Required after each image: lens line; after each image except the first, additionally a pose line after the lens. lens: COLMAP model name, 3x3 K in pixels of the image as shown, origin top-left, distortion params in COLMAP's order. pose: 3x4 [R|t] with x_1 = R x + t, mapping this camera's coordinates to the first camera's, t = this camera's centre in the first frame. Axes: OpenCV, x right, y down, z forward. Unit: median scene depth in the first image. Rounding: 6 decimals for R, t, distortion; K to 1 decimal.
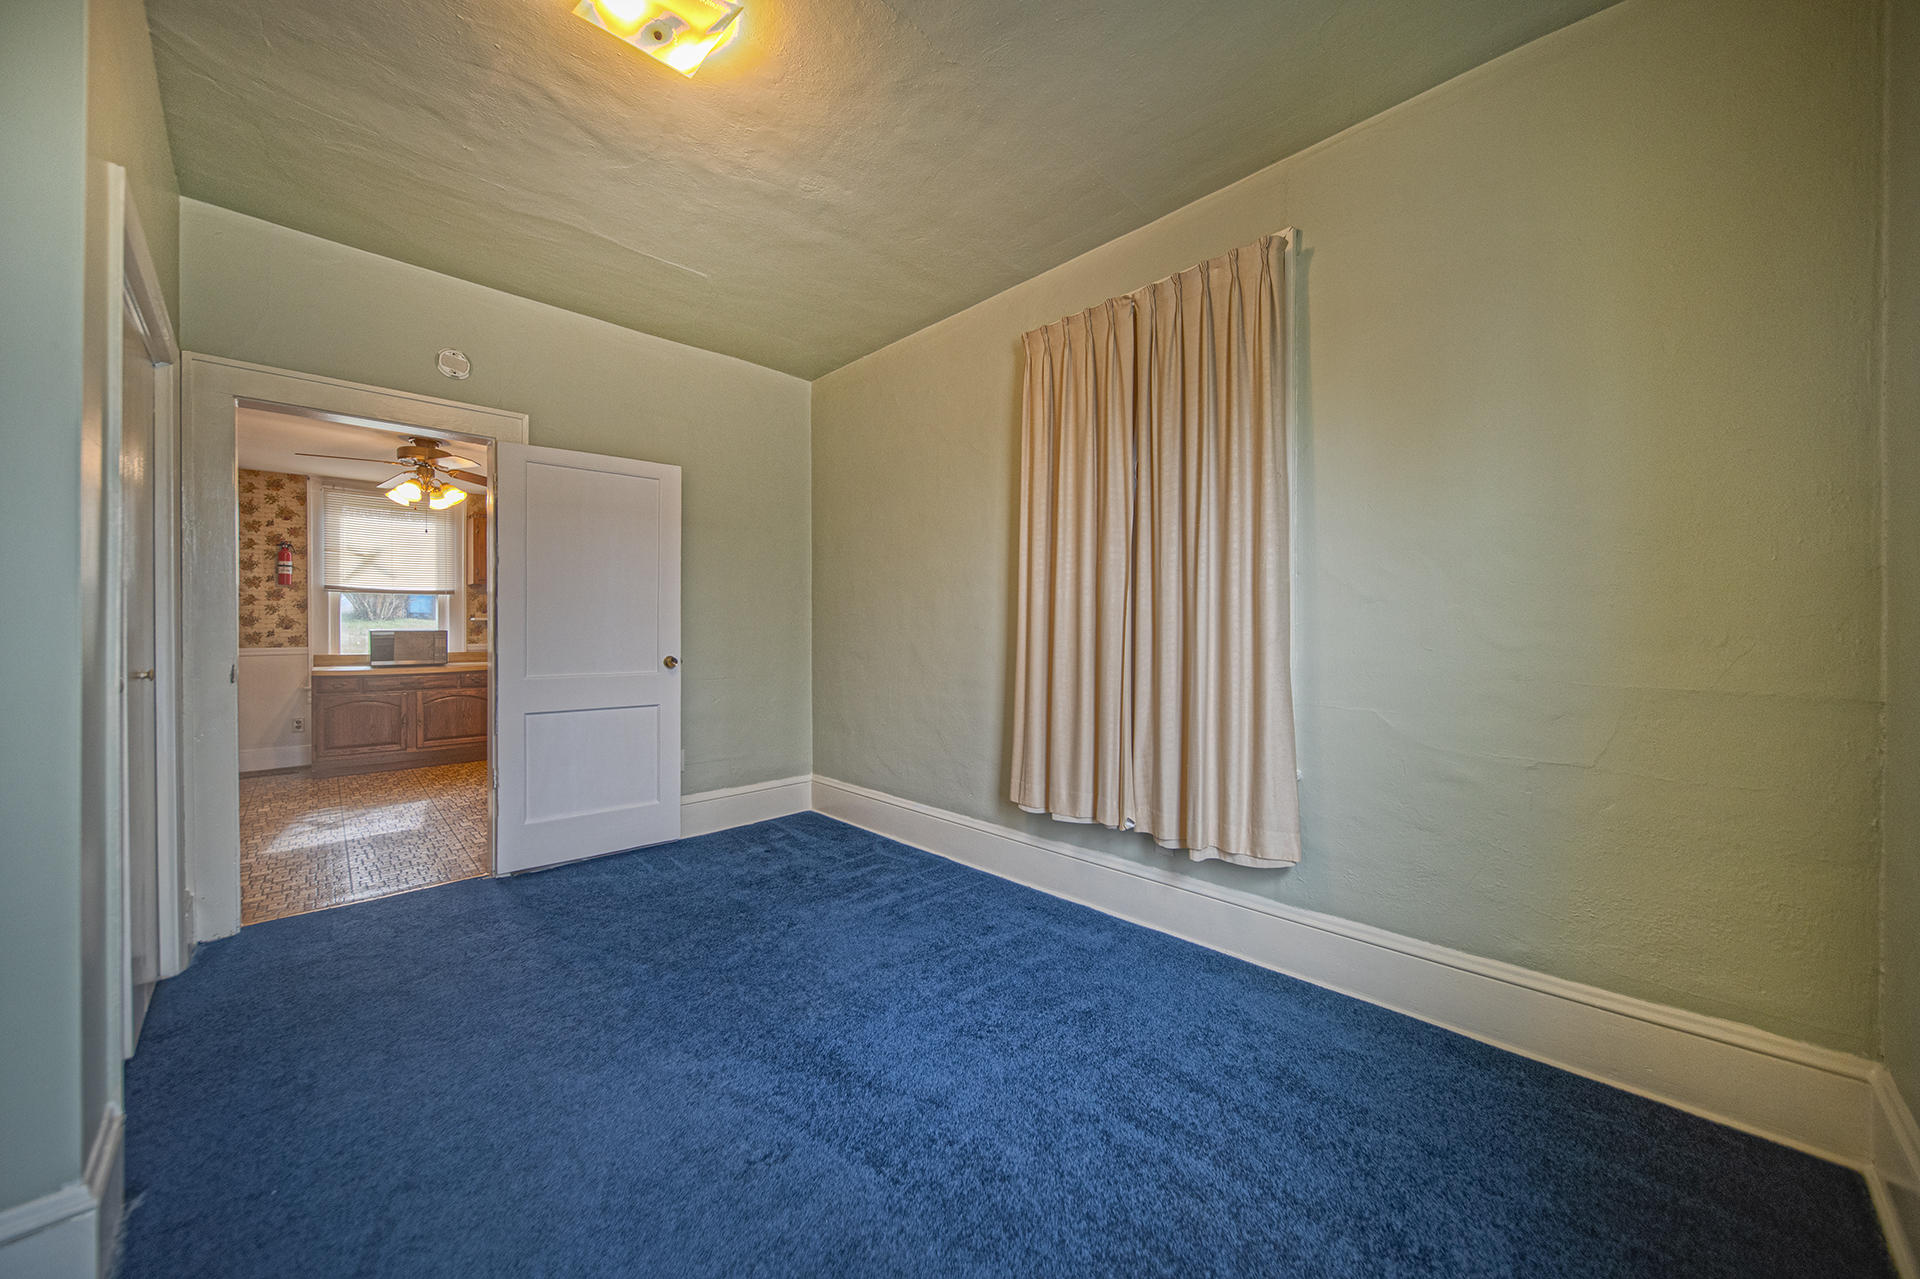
lens RADIAL K [[671.6, 0, 956.6], [0, 671.6, 631.3], [0, 0, 1]] dist [-0.001719, -0.000569]
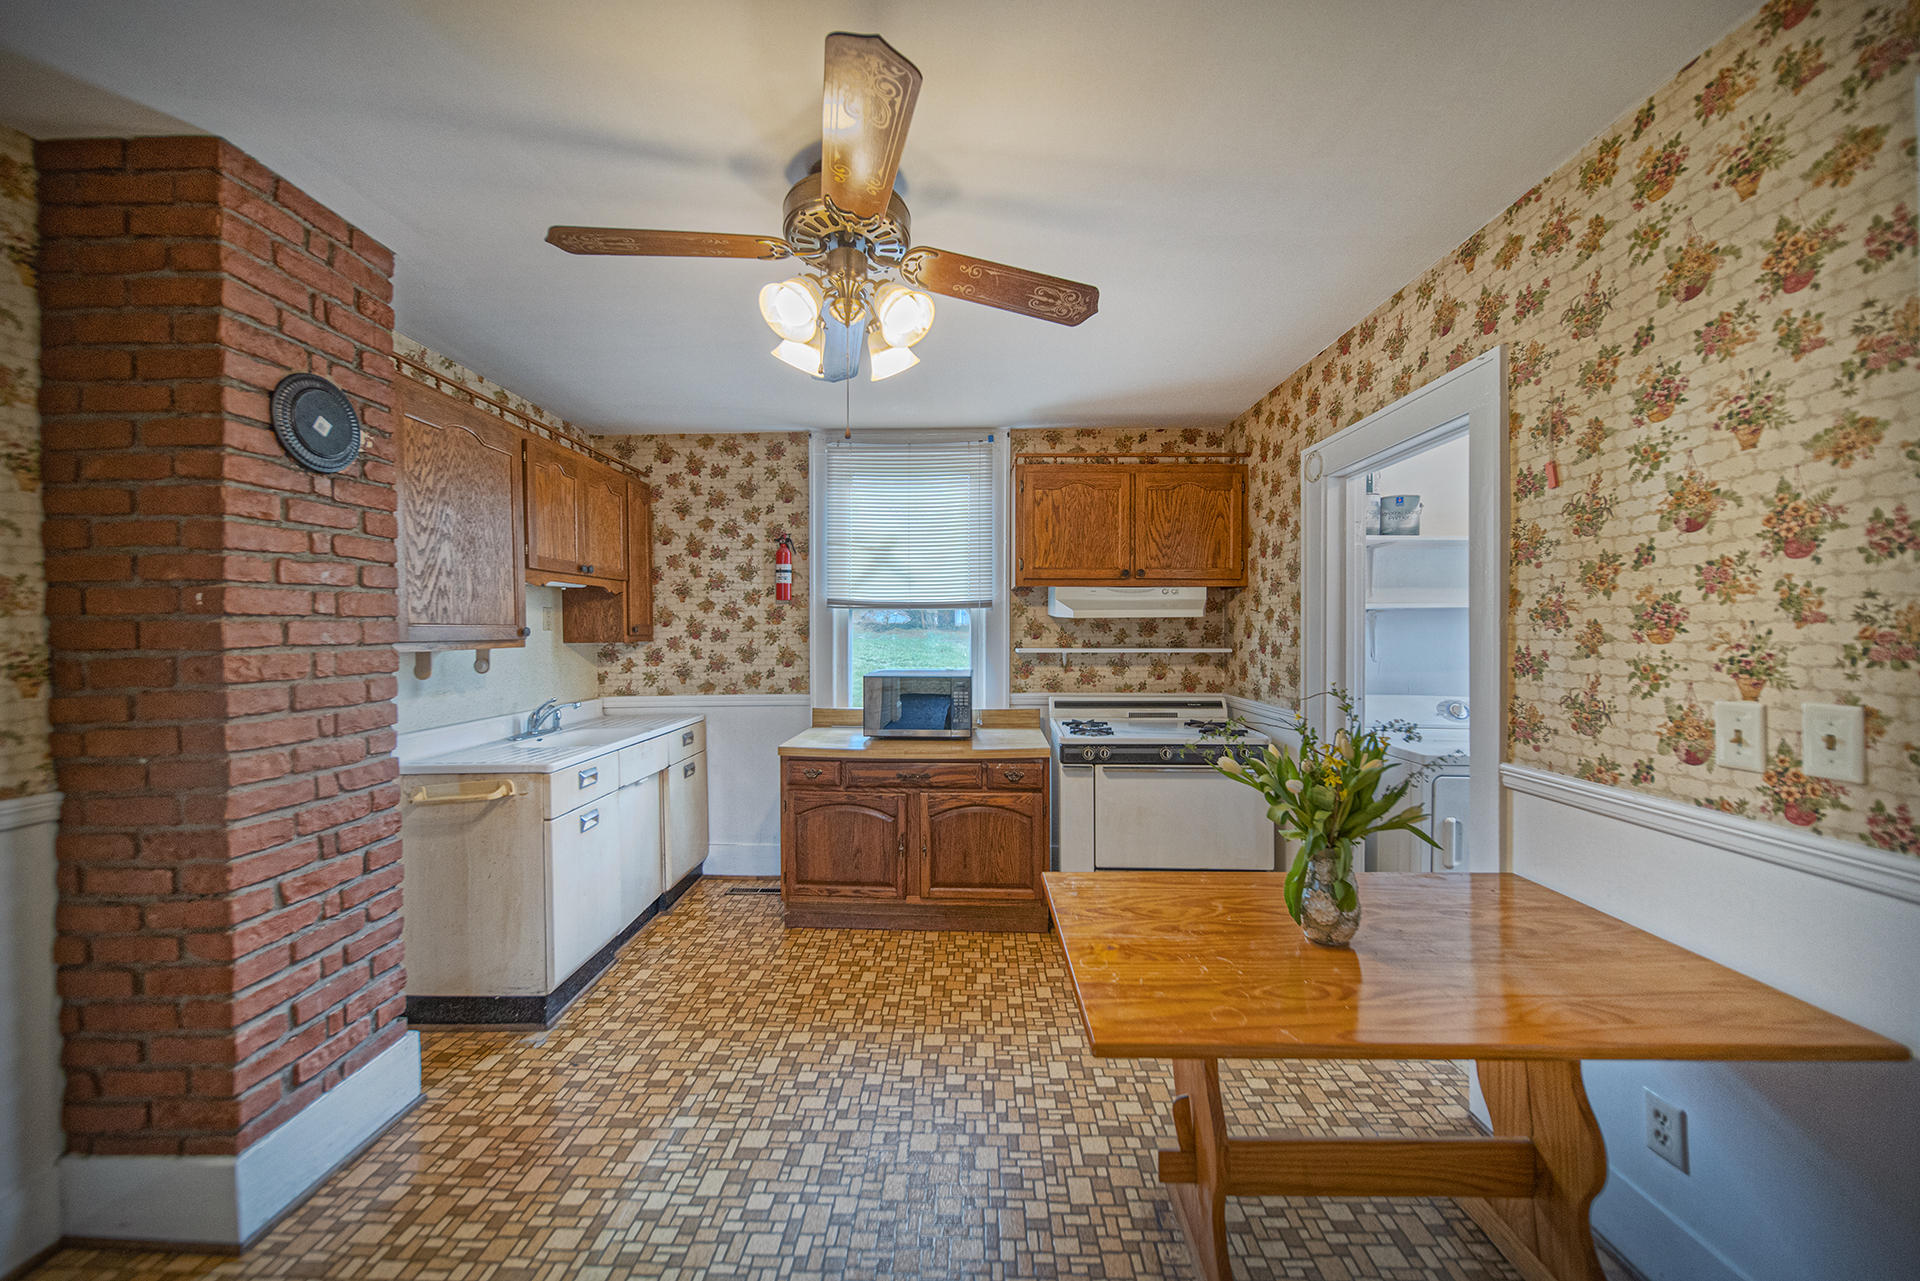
lens RADIAL K [[671.6, 0, 956.6], [0, 671.6, 632.3], [0, 0, 1]] dist [-0.001719, -0.000569]
pose [[0.704233, 0.000922, -0.709968, -0.408195], [-0.003738, 0.999990, -0.002408, -0.036419], [0.709959, 0.004350, 0.704229, 0.648407]]
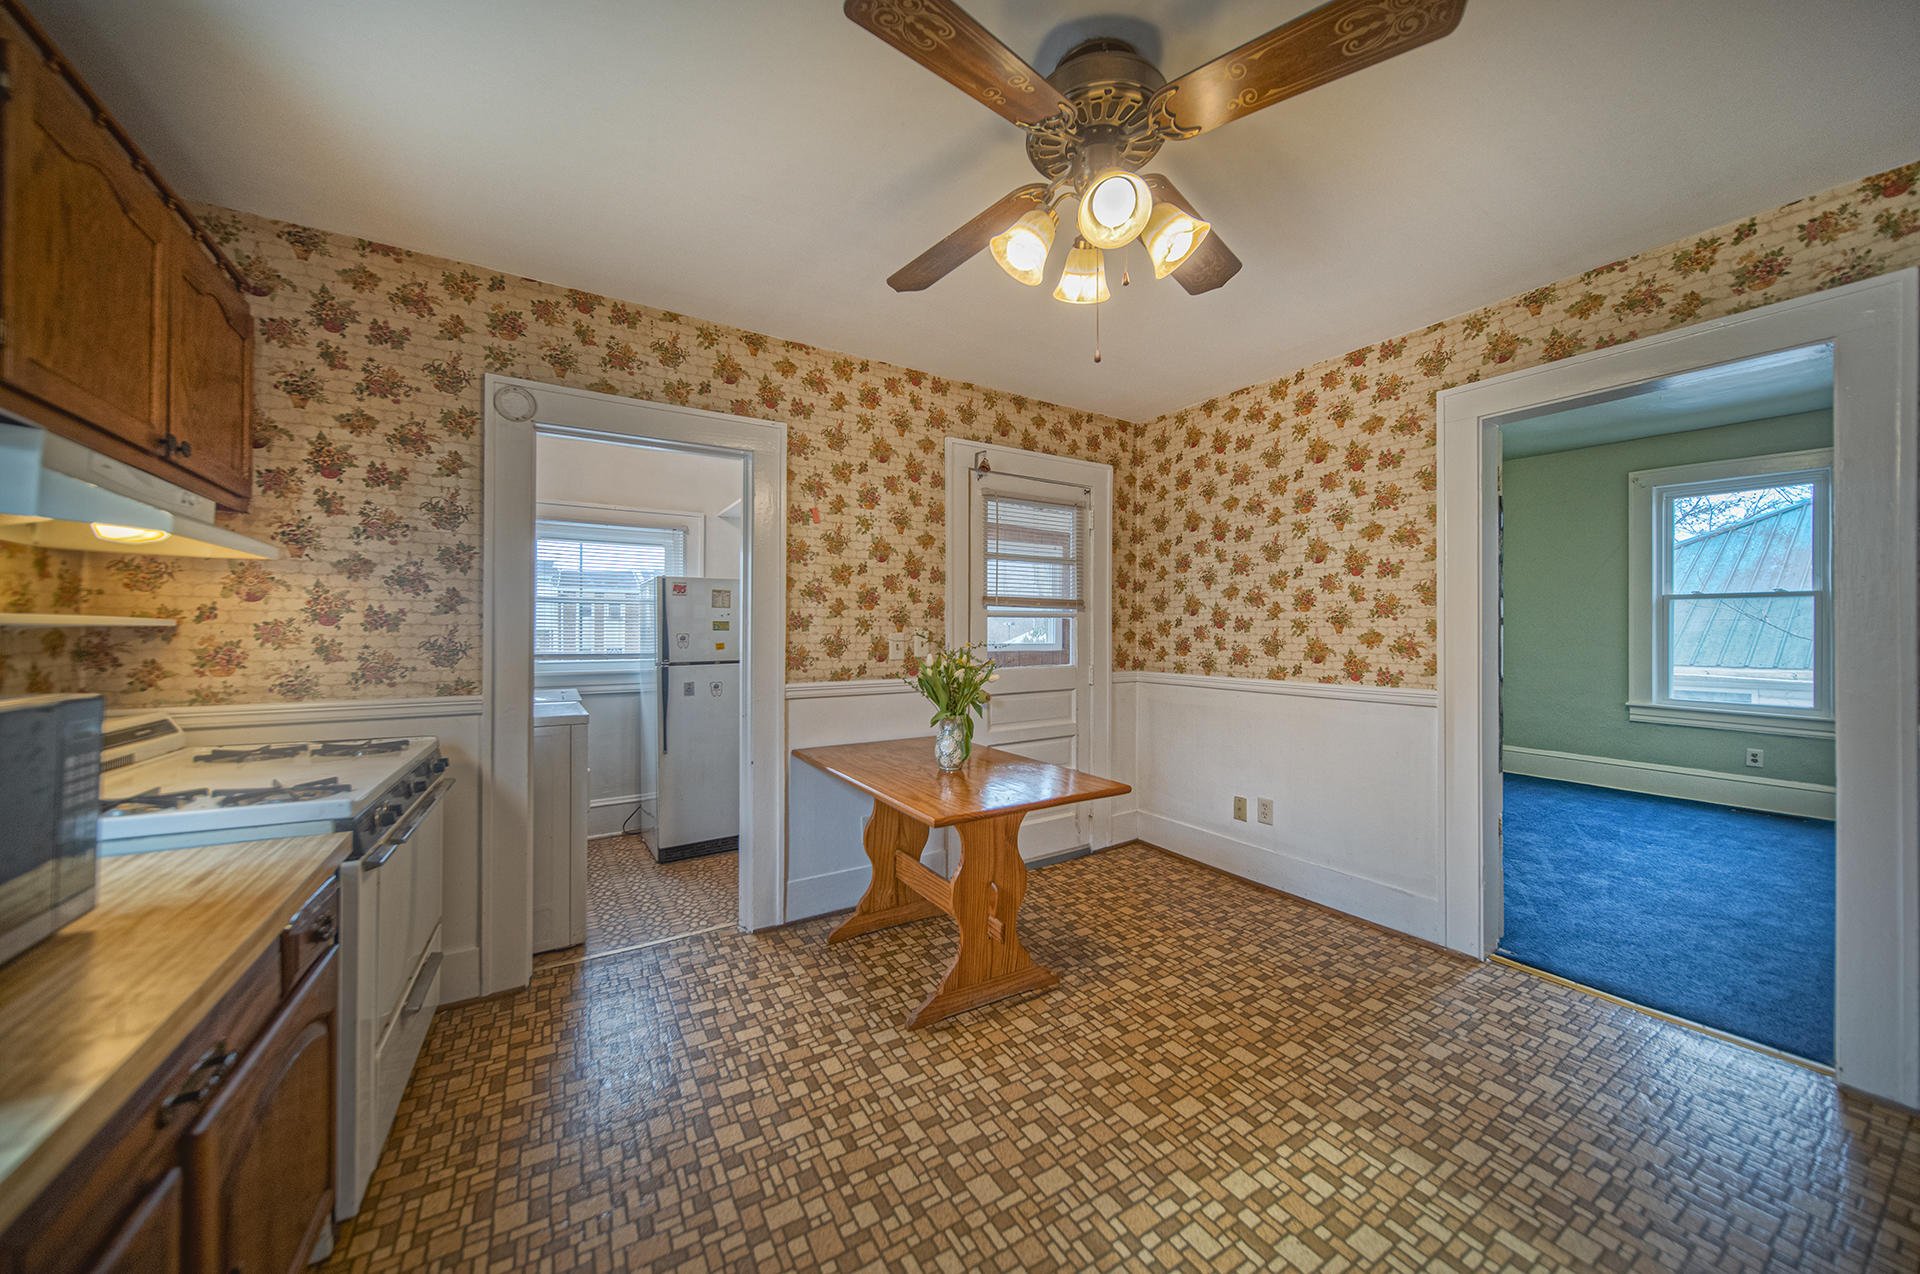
lens RADIAL K [[672.2, 0, 953.8], [0, 672.2, 631.2], [0, 0, 1]] dist [-0.001939, -0.001242]
pose [[0.216350, 0.001048, 0.976315, -0.916002], [0.004398, 0.999988, -0.002048, -0.015349], [-0.976306, 0.004737, 0.216343, 0.818780]]
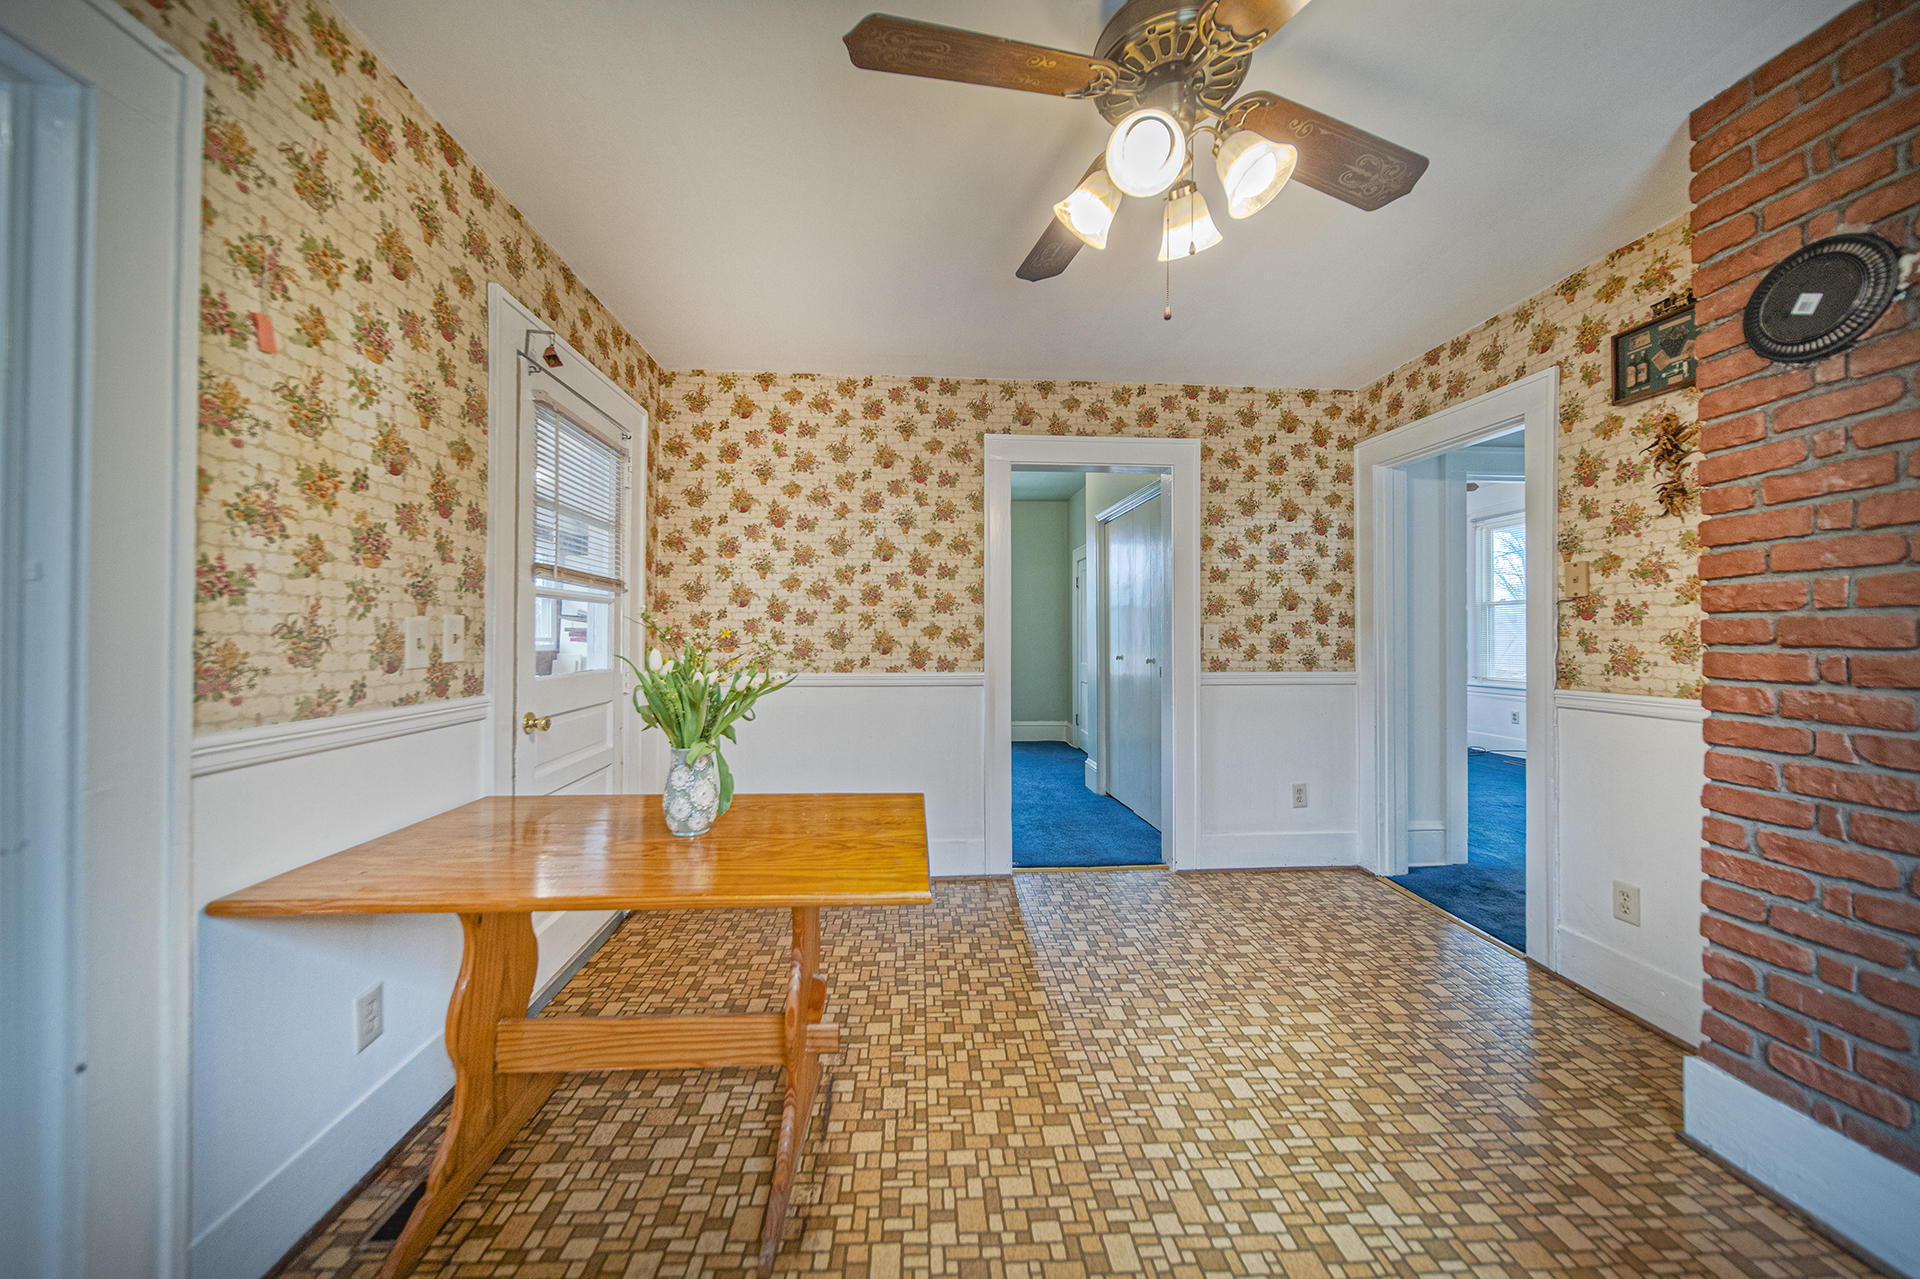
lens RADIAL K [[672.2, 0, 953.8], [0, 672.2, 633.7], [0, 0, 1]] dist [-0.001939, -0.001242]
pose [[-0.761218, 0.002098, 0.648493, -0.746385], [0.003071, 0.999995, 0.000370, -0.007248], [-0.648489, 0.002273, -0.761221, 1.055286]]
